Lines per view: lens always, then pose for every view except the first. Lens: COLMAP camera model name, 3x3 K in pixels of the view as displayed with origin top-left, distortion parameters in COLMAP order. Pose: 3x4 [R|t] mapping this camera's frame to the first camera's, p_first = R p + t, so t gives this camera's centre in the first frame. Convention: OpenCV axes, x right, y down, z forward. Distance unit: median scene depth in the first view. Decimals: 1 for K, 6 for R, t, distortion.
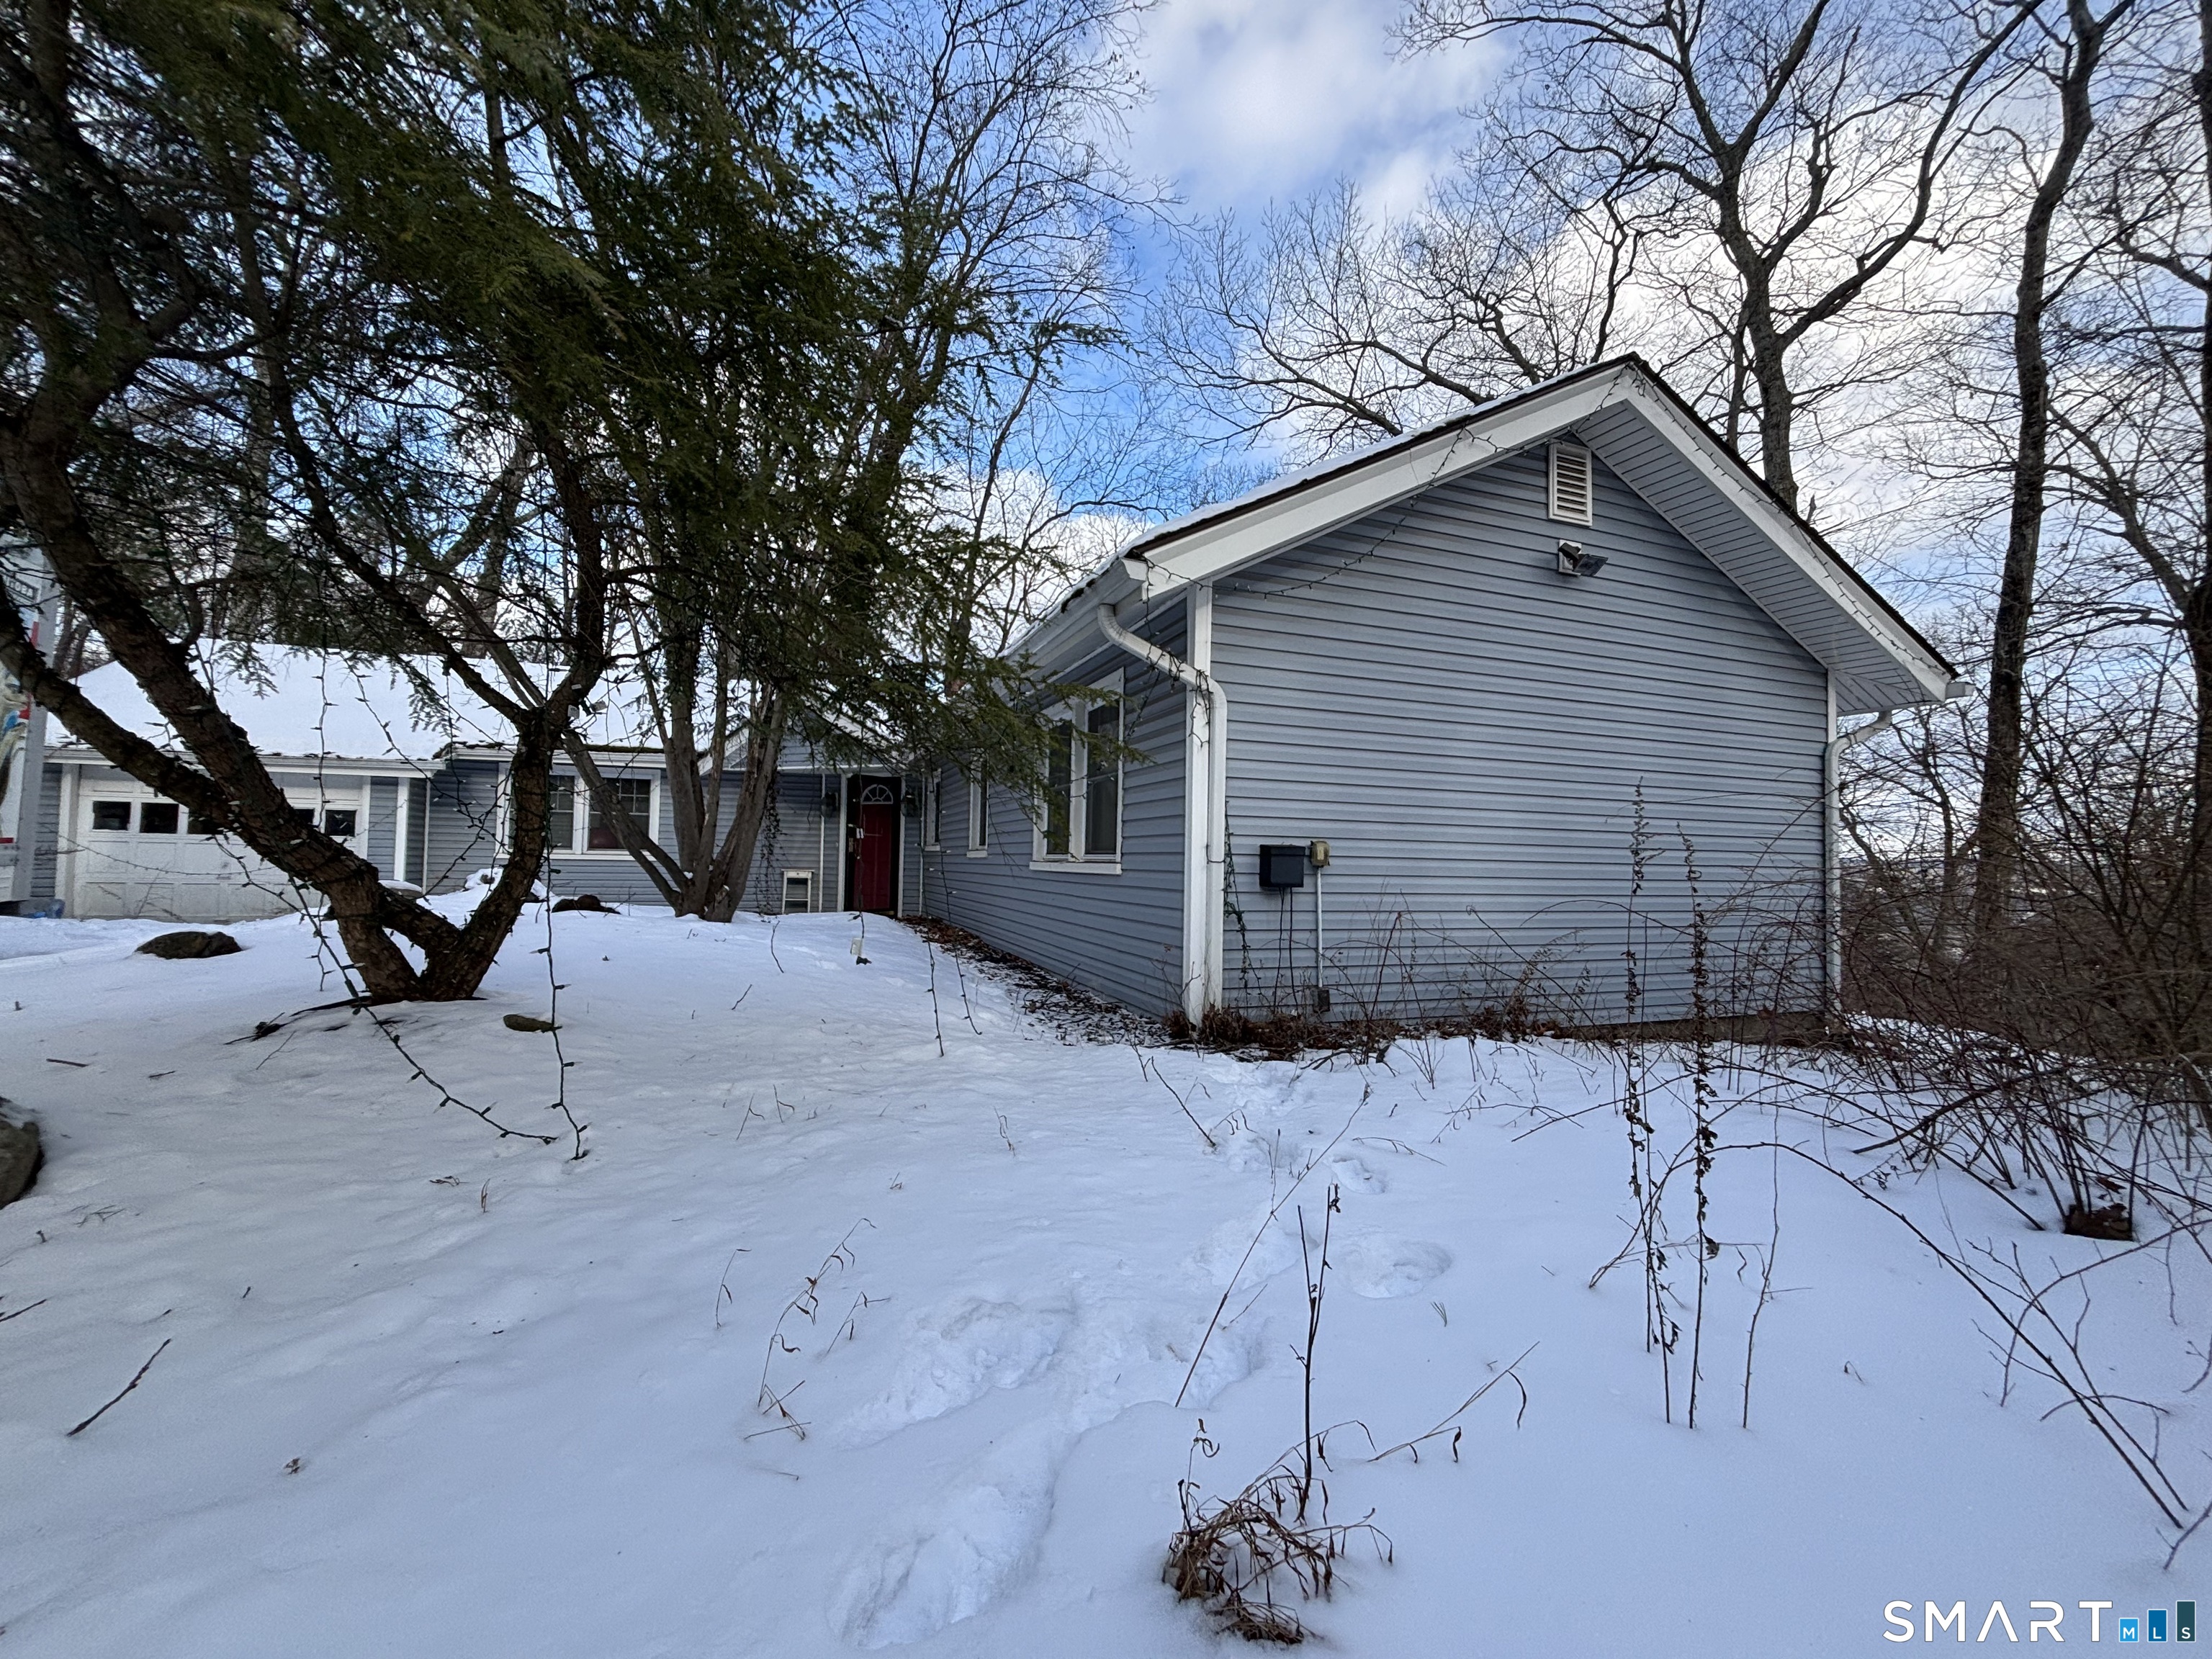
lens RADIAL K [[893.5, 0, 1114.0], [0, 893.5, 824.7], [0, 0, 1]] dist [-0.004386, 0.000696]
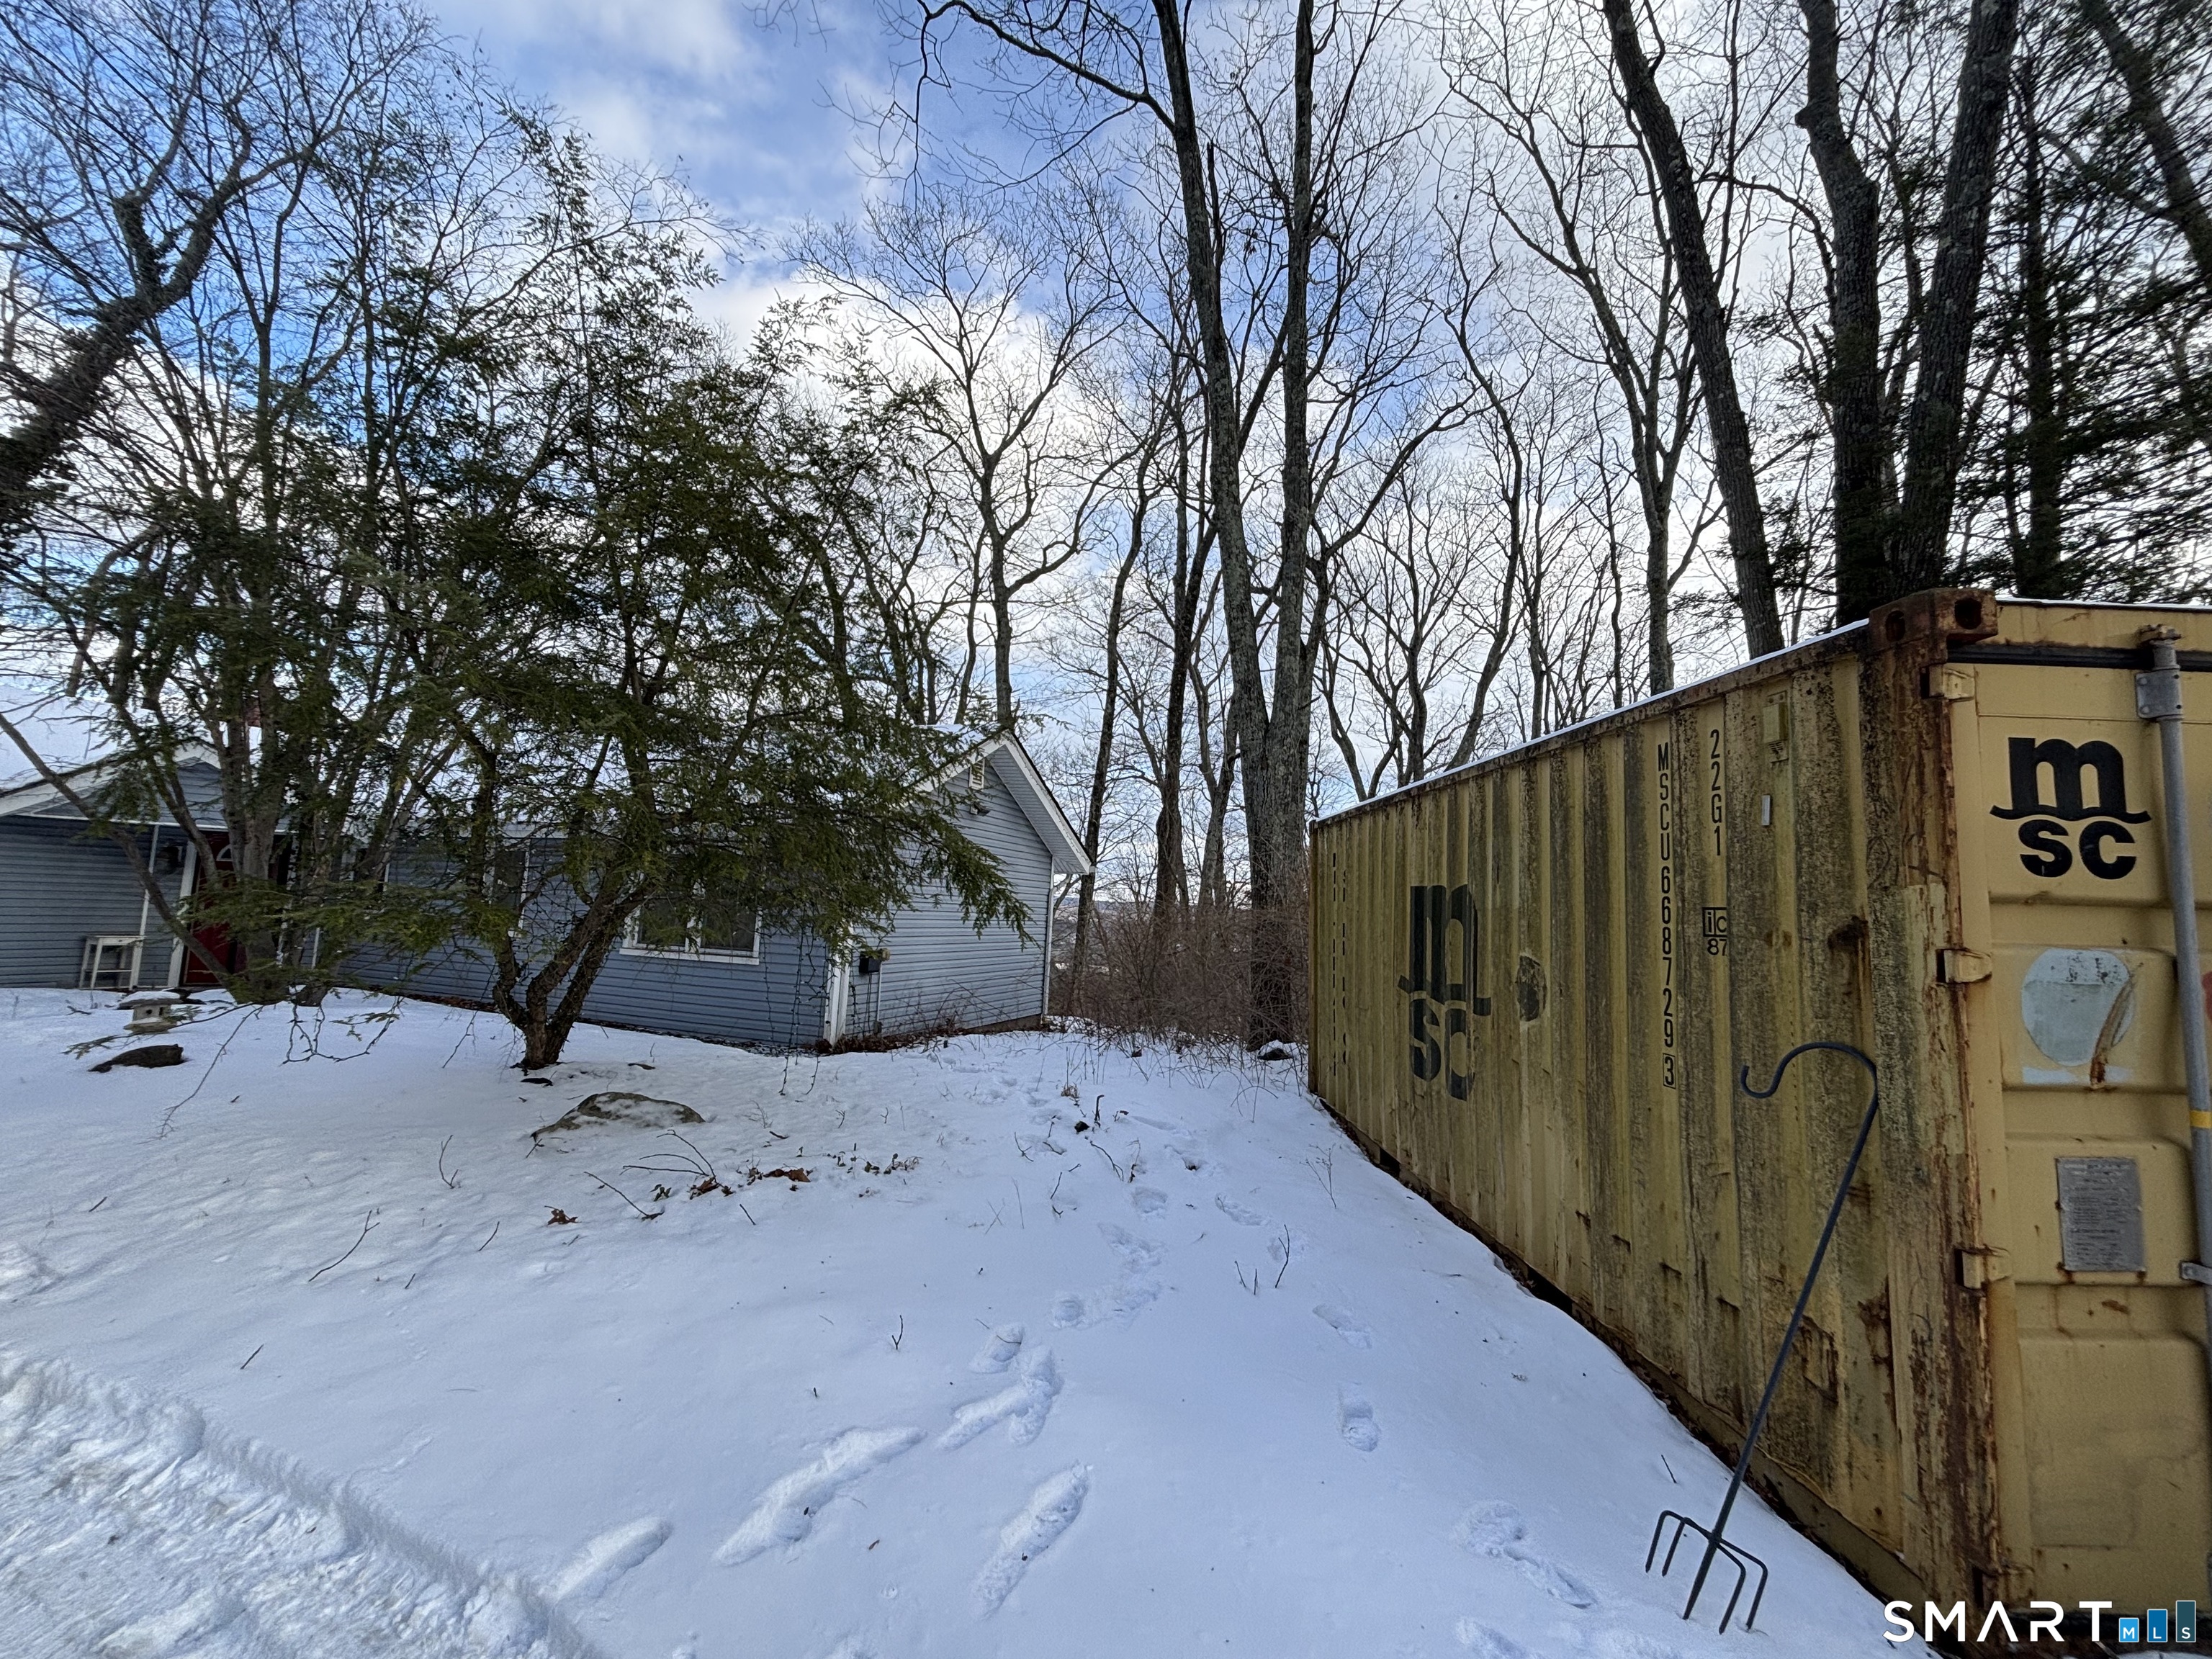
lens RADIAL K [[893.5, 0, 1117.5], [0, 893.5, 825.9], [0, 0, 1]] dist [-0.004386, 0.000696]
pose [[0.663199, 0.081205, 0.744025, -0.410772], [-0.062138, 0.996639, -0.053388, -0.079011], [-0.745859, -0.010826, 0.666015, -0.323828]]
